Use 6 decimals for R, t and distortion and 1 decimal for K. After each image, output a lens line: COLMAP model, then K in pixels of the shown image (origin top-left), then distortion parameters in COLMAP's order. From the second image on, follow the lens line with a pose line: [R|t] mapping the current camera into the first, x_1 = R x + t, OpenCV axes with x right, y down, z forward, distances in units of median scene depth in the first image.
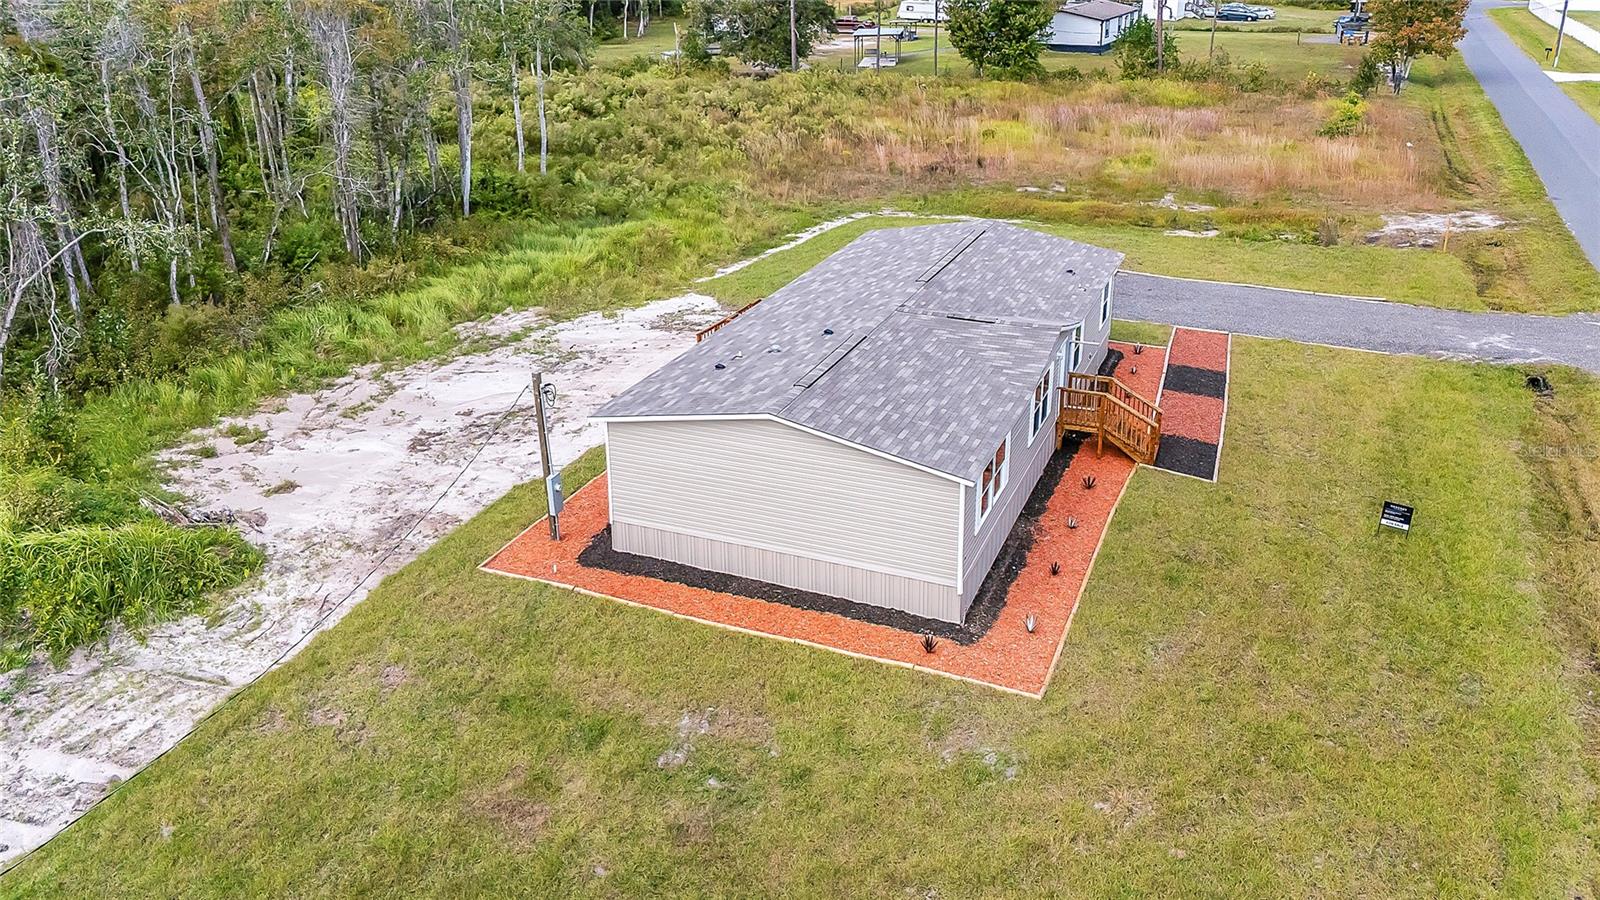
lens RADIAL K [[1163.2, 0, 837.0], [0, 1163.2, 449.2], [0, 0, 1]] dist [0.060017, -0.057310]
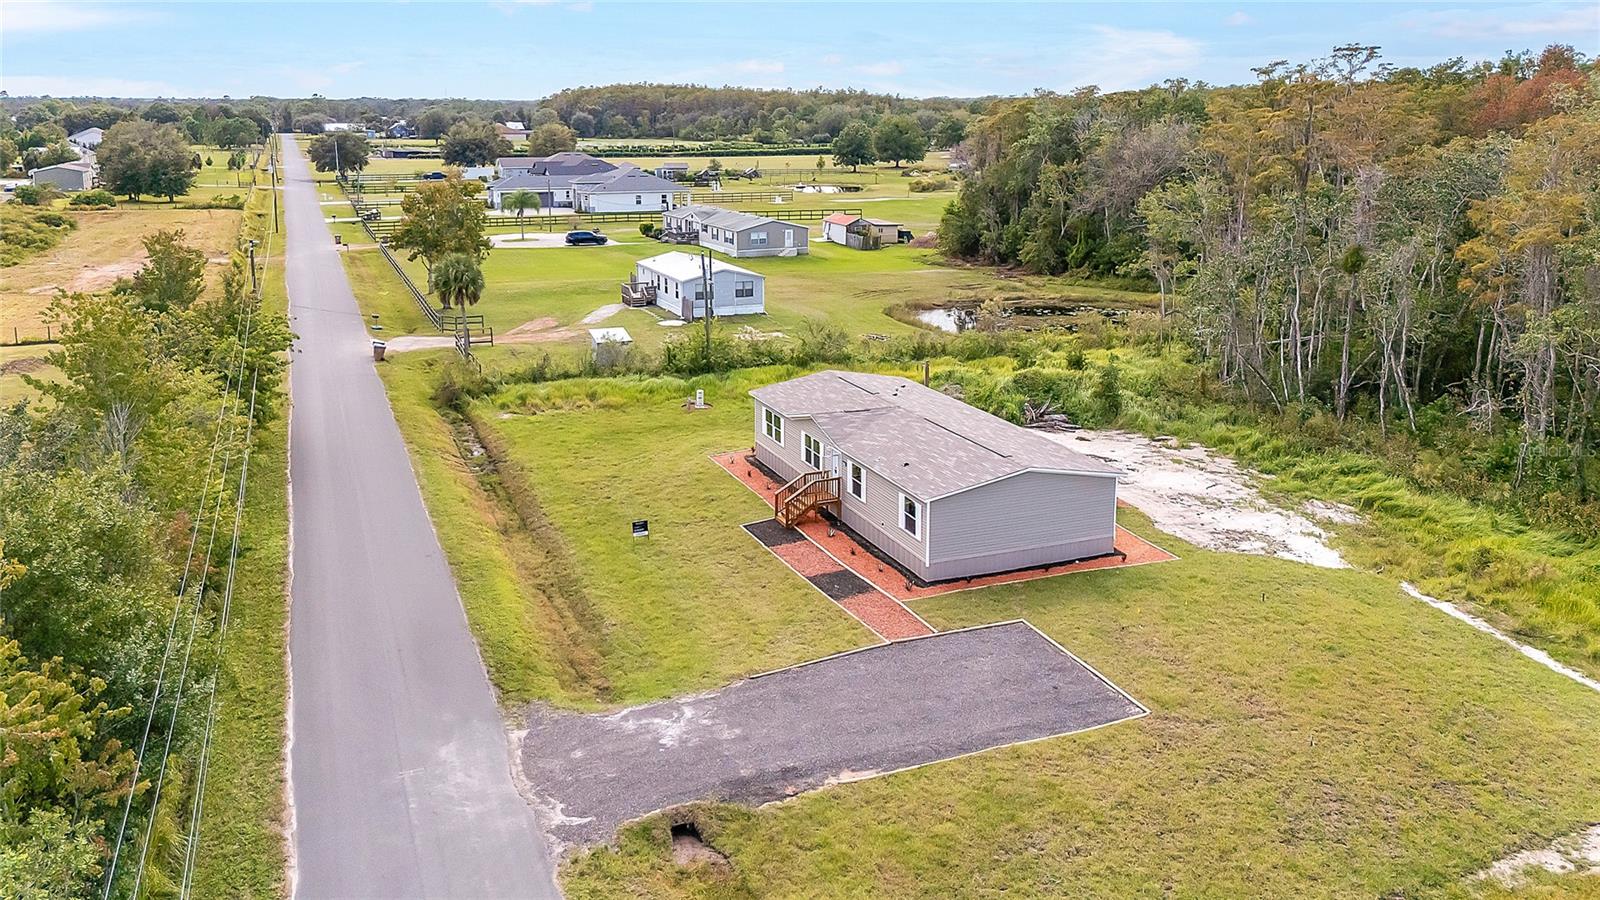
lens RADIAL K [[1193.0, 0, 750.2], [0, 1193.0, 404.3], [0, 0, 1]] dist [0.077787, -0.064354]
pose [[-0.733058, 0.166385, -0.659501, 1.148829], [-0.283258, 0.806854, 0.518412, -0.812567], [0.618378, 0.566835, -0.544341, 1.506336]]
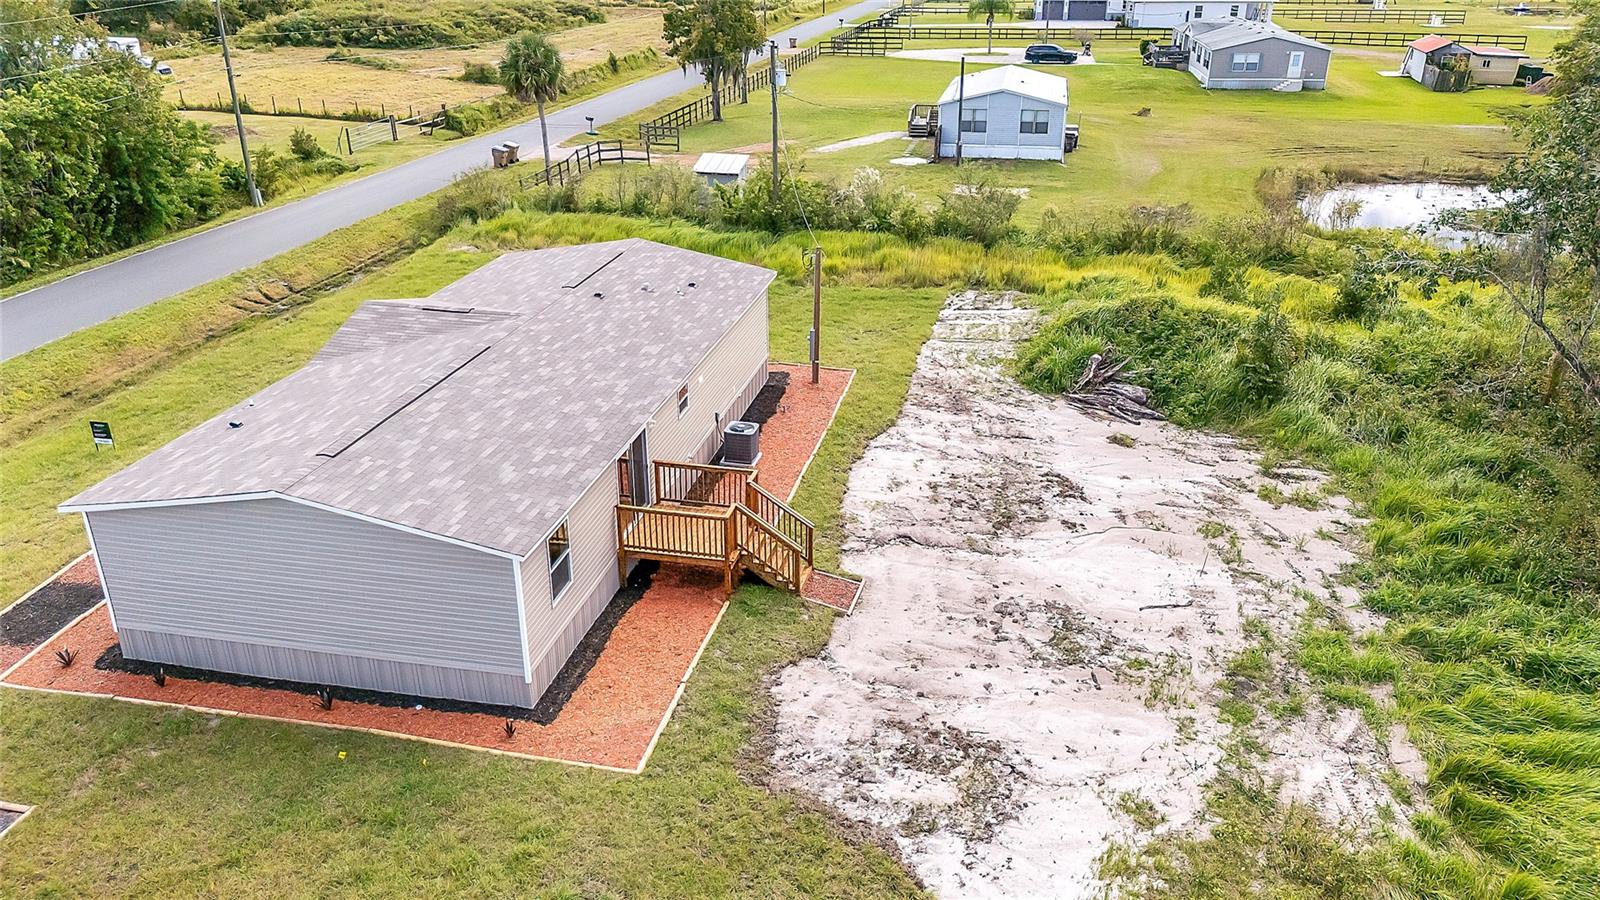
lens RADIAL K [[1164.6, 0, 800.0], [0, 1164.6, 450.0], [0, 0, 1]] dist [0.092239, -0.112585]
pose [[-0.987082, 0.069053, -0.144573, -0.018332], [-0.062848, 0.663148, 0.745845, -0.644631], [0.147376, 0.745296, -0.650242, 1.433823]]
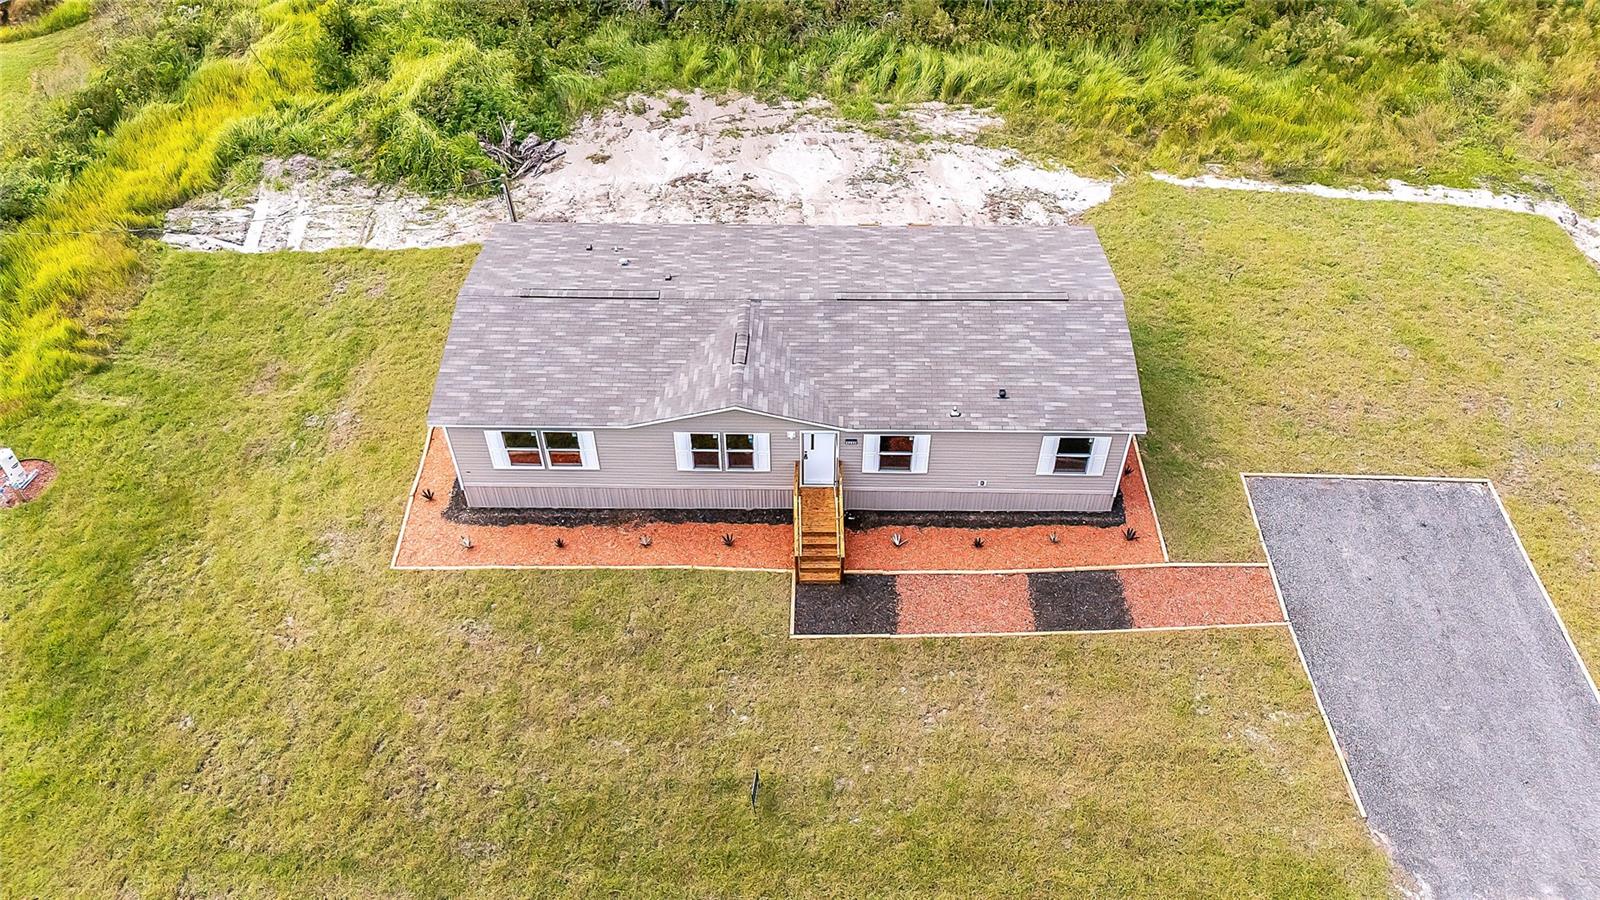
lens RADIAL K [[1178.3, 0, 804.0], [0, 1178.3, 440.6], [0, 0, 1]] dist [0.065770, -0.066445]
pose [[0.357447, 0.657750, -0.663020, 0.712994], [-0.387992, 0.750344, 0.535206, -0.509256], [0.849526, 0.065939, 0.523410, 0.402418]]
